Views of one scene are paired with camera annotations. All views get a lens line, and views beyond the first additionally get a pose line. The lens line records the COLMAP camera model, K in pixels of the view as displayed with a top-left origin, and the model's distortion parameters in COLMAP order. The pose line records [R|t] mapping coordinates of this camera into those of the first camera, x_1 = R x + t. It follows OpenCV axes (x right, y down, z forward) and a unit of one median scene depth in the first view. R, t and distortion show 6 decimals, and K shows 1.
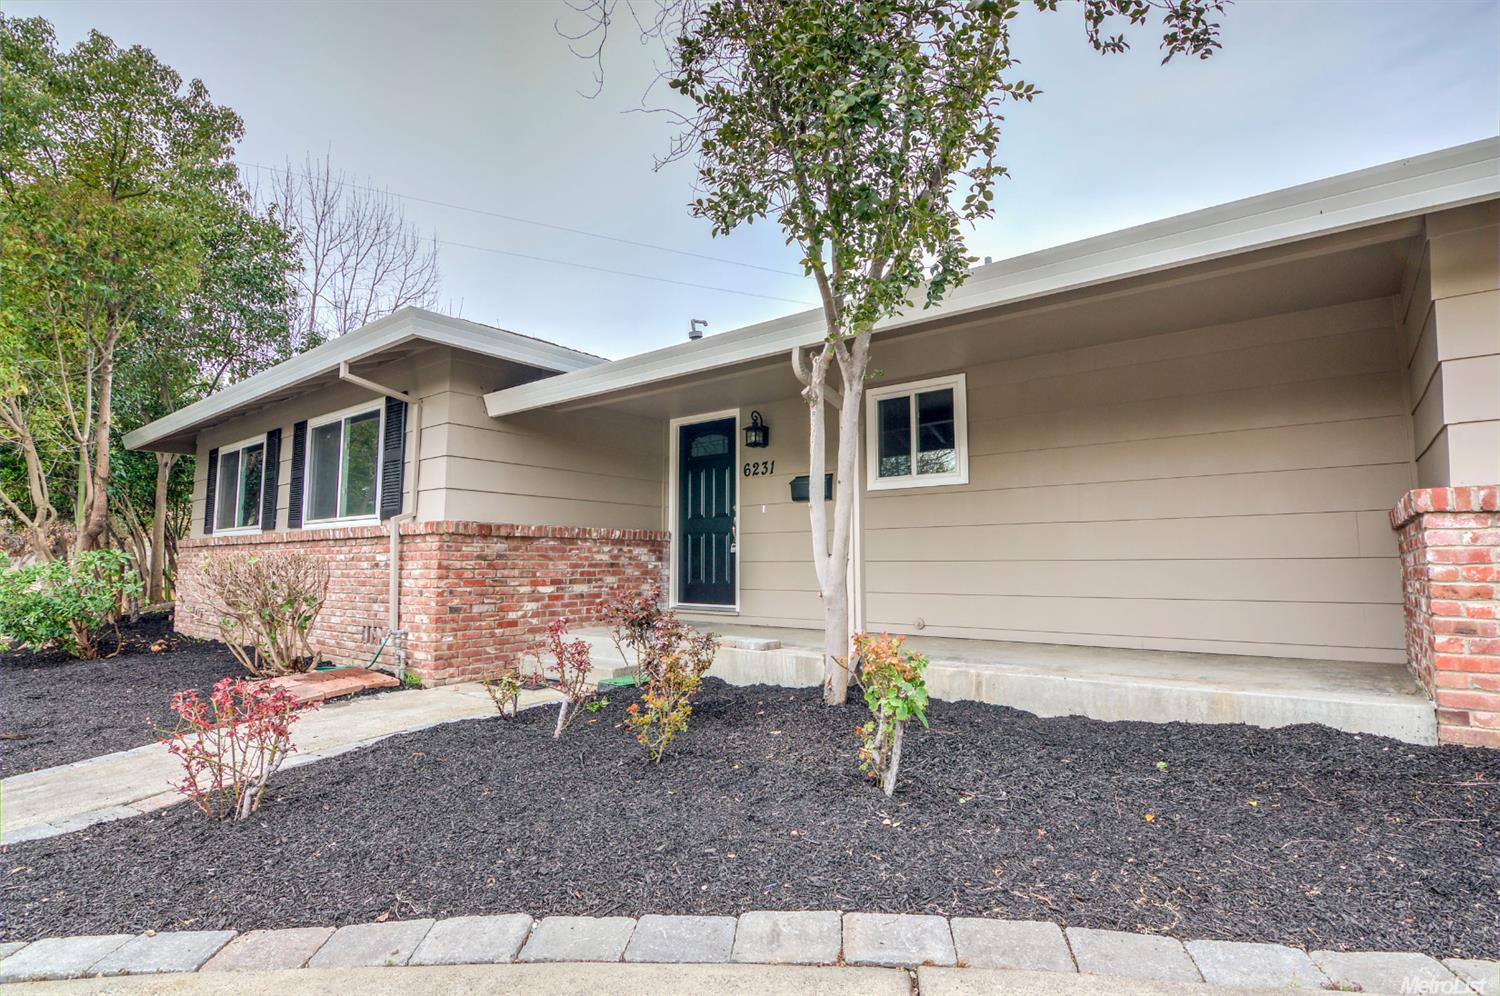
lens RADIAL K [[748.5, 0, 750.0], [0, 748.5, 498.0], [0, 0, 1]] dist [-0.003269, -0.011945]
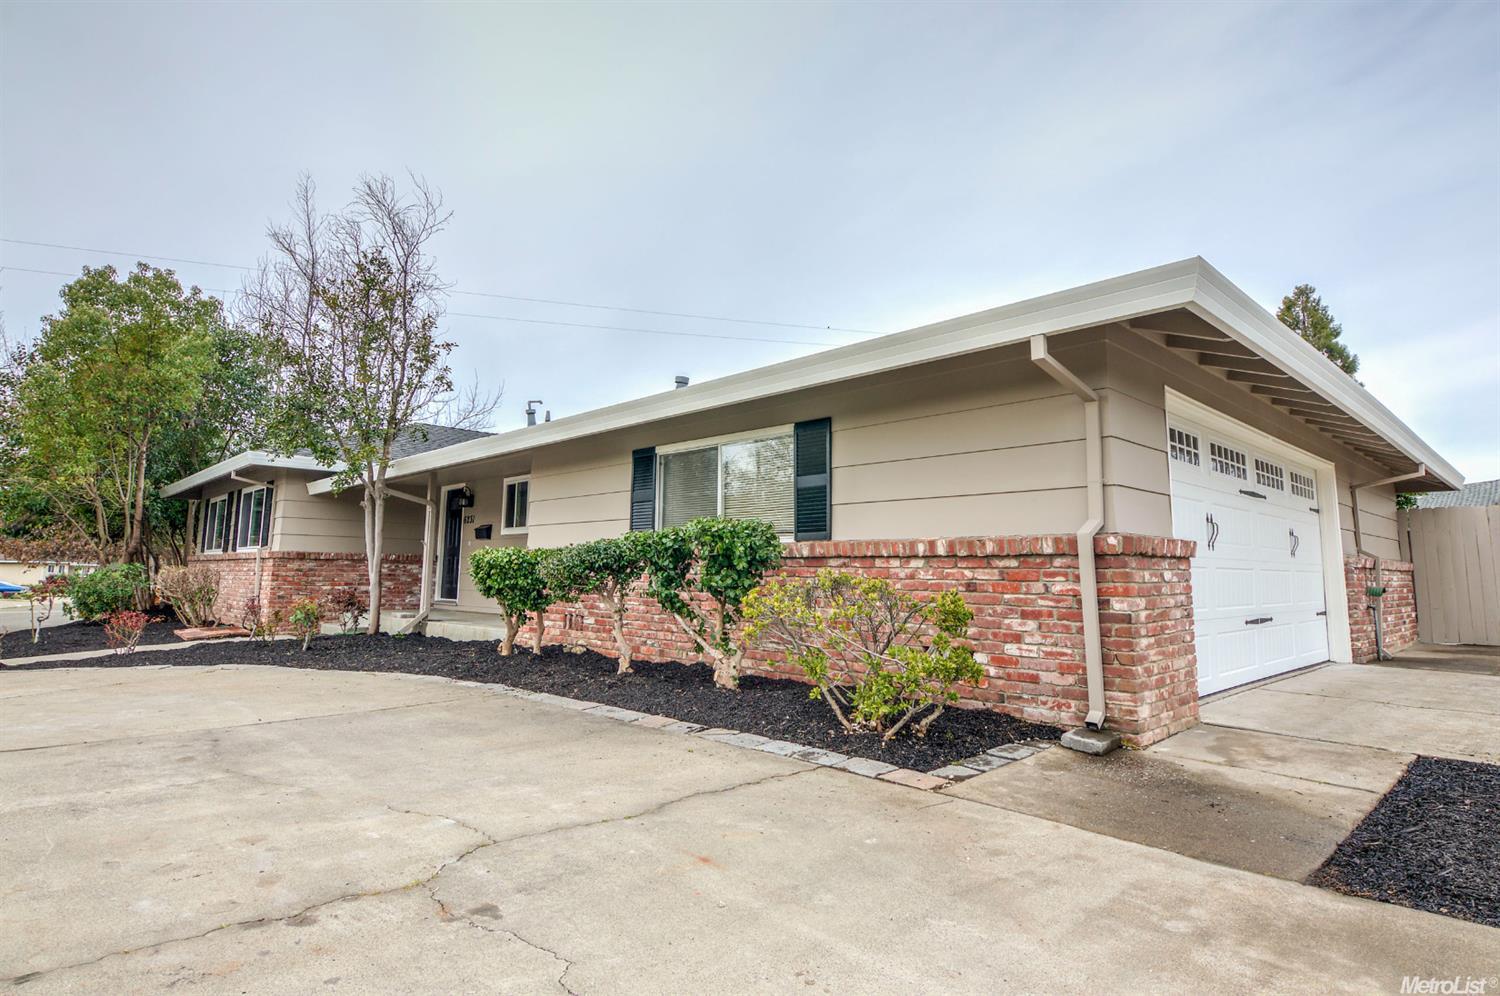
lens RADIAL K [[830.5, 0, 751.5], [0, 830.5, 454.4], [0, 0, 1]] dist [-0.017497, -0.000092]
pose [[0.990782, -0.010891, -0.135029, 0.945798], [0.003315, 0.998414, -0.056207, -0.082012], [0.135427, 0.055241, 0.989246, -0.831936]]
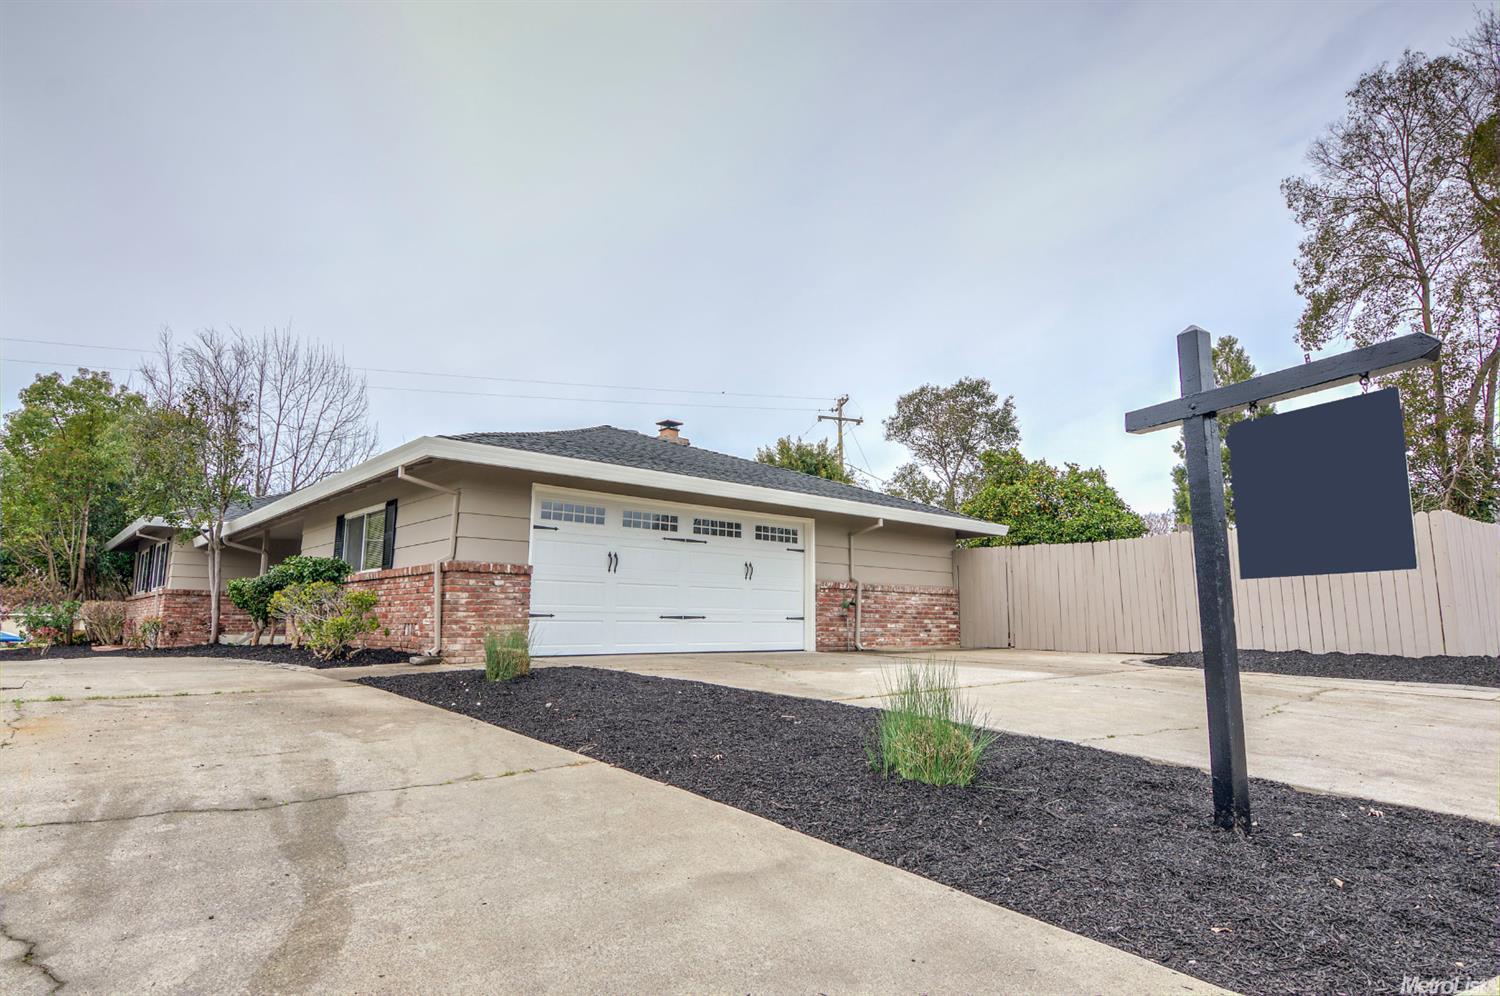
lens RADIAL K [[847.0, 0, 750.0], [0, 847.0, 498.0], [0, 0, 1]] dist [0.026587, -0.041616]
pose [[0.986049, -0.023084, -0.164850, 1.800903], [0.013019, 0.997999, -0.061878, -0.066330], [0.165948, 0.058869, 0.984376, -1.384459]]
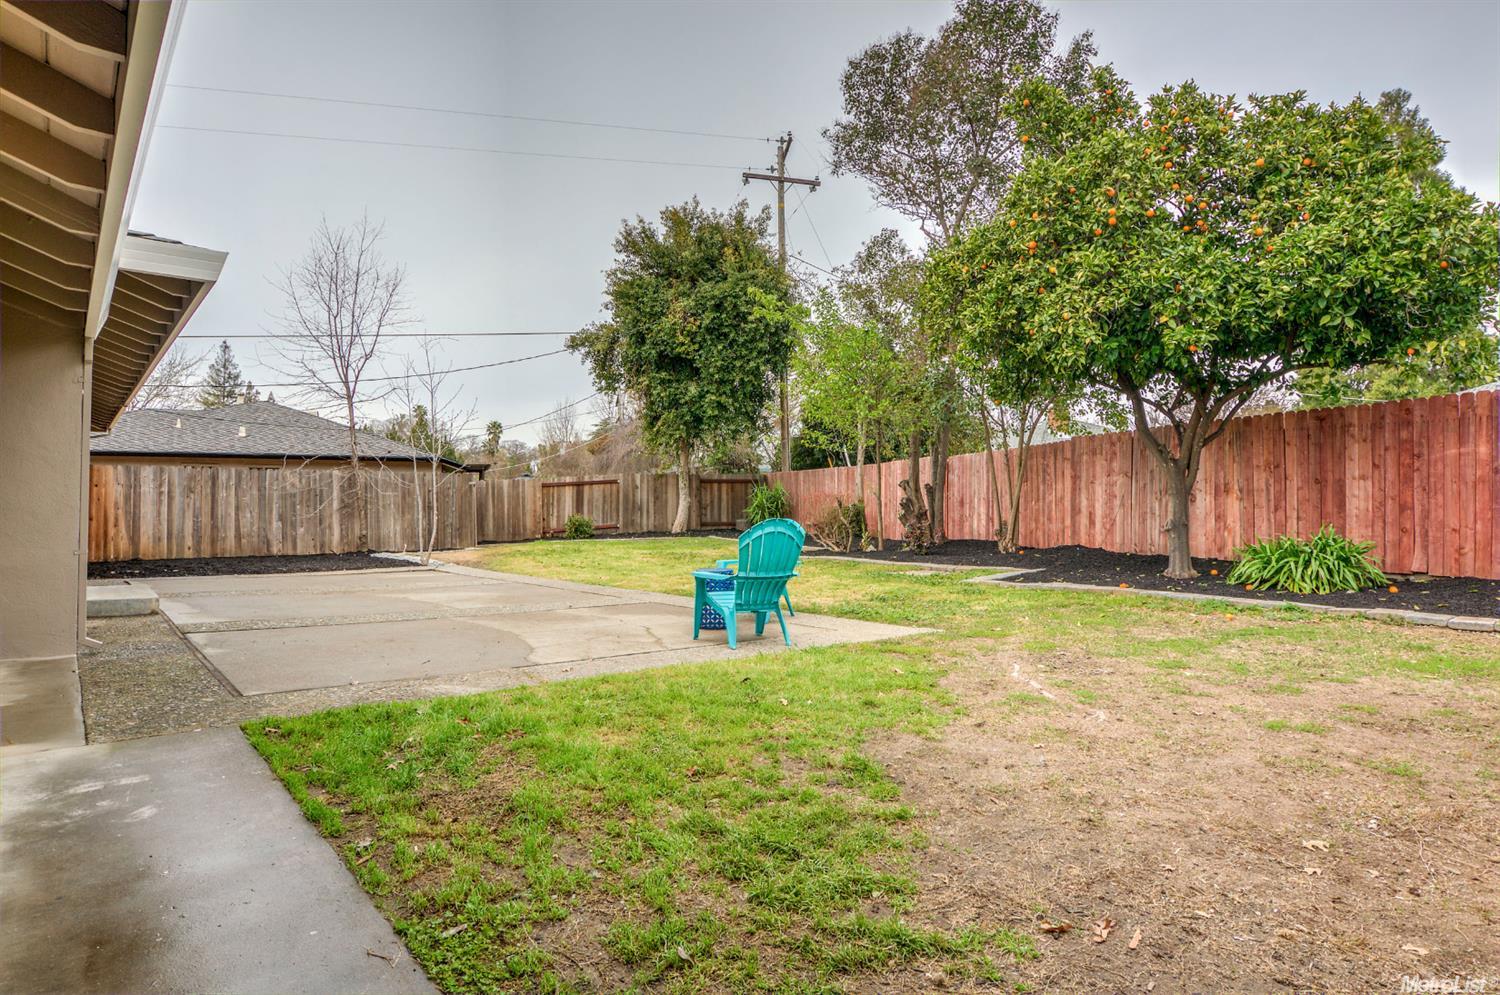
lens RADIAL K [[847.0, 0, 750.0], [0, 847.0, 497.5], [0, 0, 1]] dist [0.026587, -0.041616]
pose [[0.977808, -0.002415, -0.209490, 2.063121], [0.019424, 0.996672, 0.079172, 0.055782], [0.208602, -0.081484, 0.974600, 0.940467]]
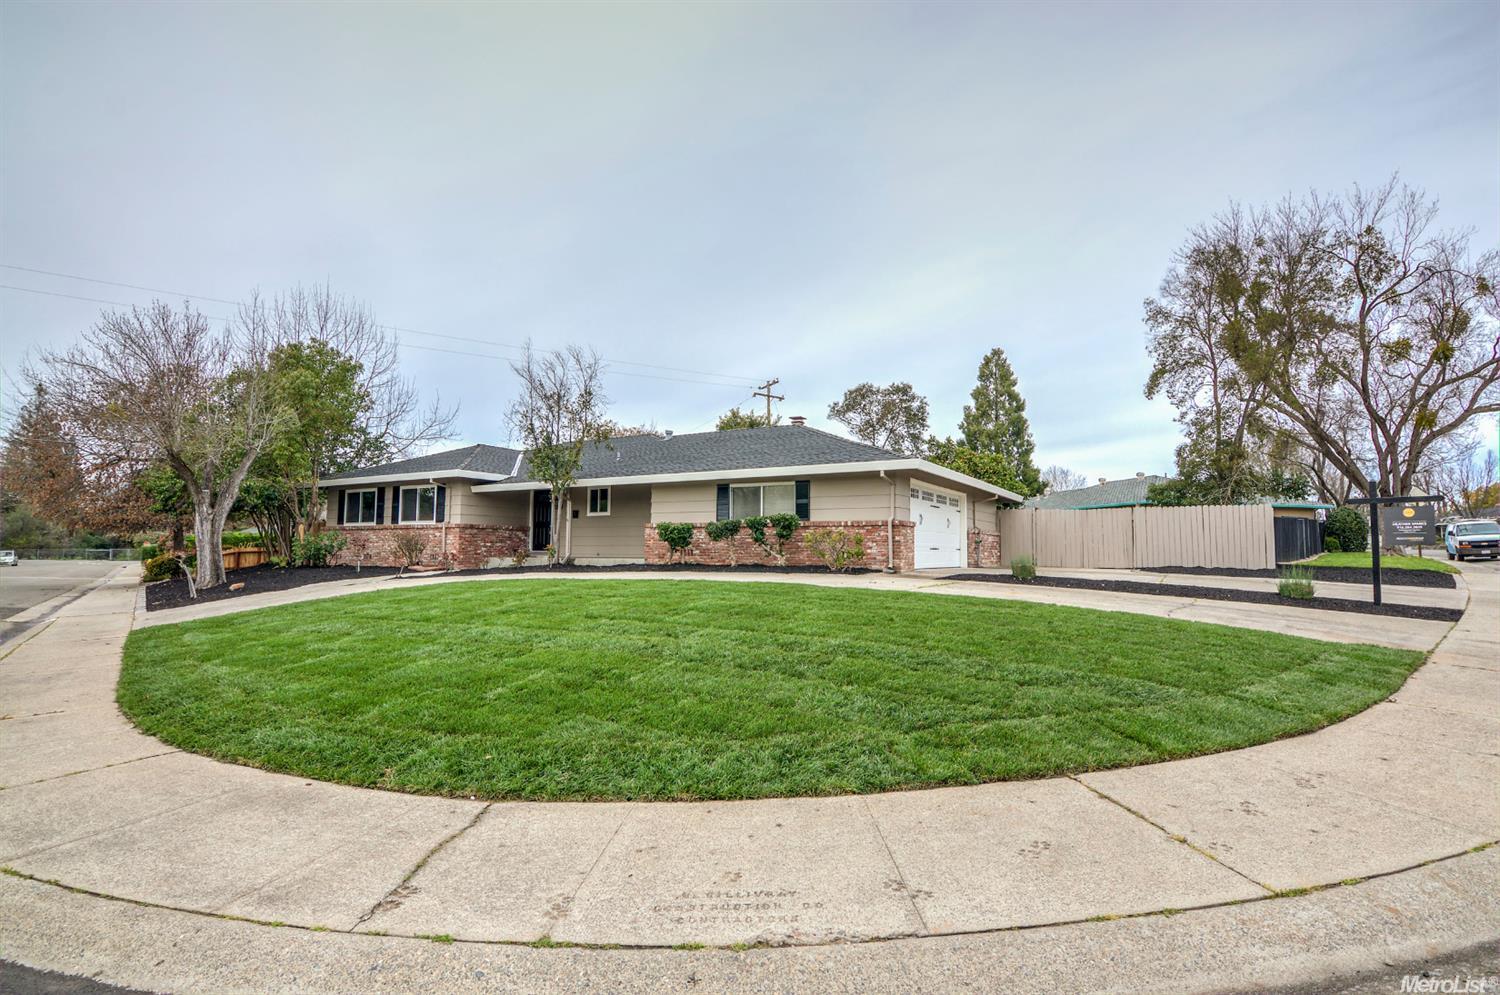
lens RADIAL K [[748.5, 0, 750.0], [0, 748.5, 497.5], [0, 0, 1]] dist [-0.003269, -0.011945]
pose [[0.991401, 0.016400, 0.129830, 0.417279], [-0.018679, 0.999692, 0.016351, -0.150762], [-0.129522, -0.018635, 0.991401, -2.297339]]
